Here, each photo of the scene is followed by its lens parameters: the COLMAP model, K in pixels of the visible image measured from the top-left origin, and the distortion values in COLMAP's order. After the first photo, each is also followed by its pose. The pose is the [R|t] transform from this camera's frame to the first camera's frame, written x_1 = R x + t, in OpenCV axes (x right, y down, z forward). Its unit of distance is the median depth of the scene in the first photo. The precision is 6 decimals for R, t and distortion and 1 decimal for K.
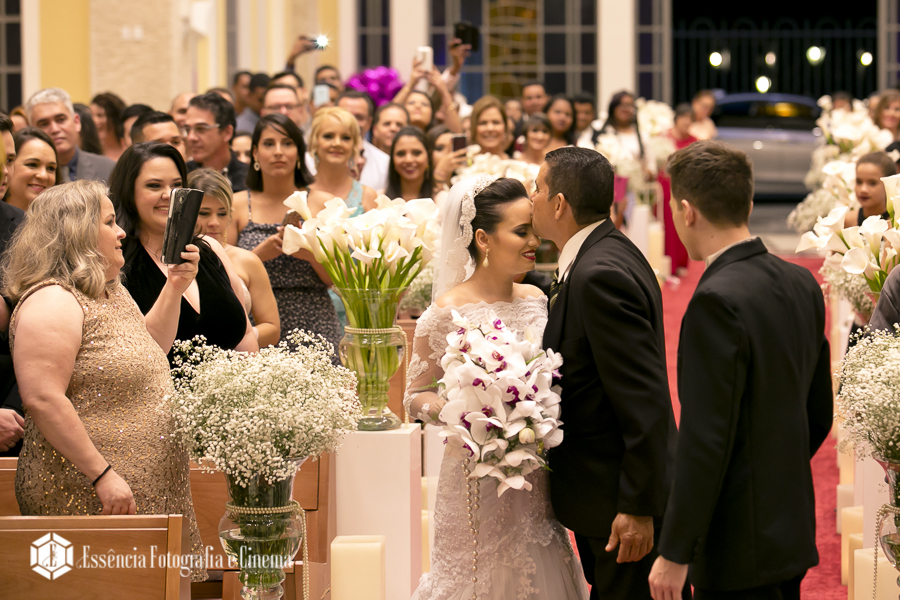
lens RADIAL K [[2610.5, 0, 450.0], [0, 2610.5, 300.0], [0, 0, 1]] dist [-0.223312, -0.705674]
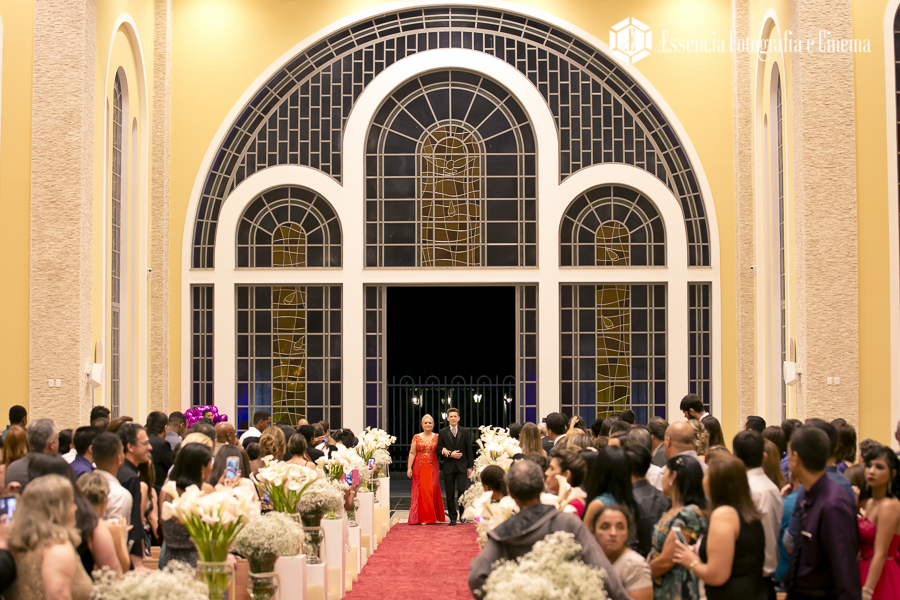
lens RADIAL K [[1780.4, 0, 450.0], [0, 1780.4, 300.0], [0, 0, 1]] dist [-0.358647, 0.069205]
pose [[0.992787, 0.009697, 0.119495, -0.013934], [0.007648, 0.989571, -0.143846, 0.006957], [-0.119644, 0.143722, 0.982359, -0.157169]]
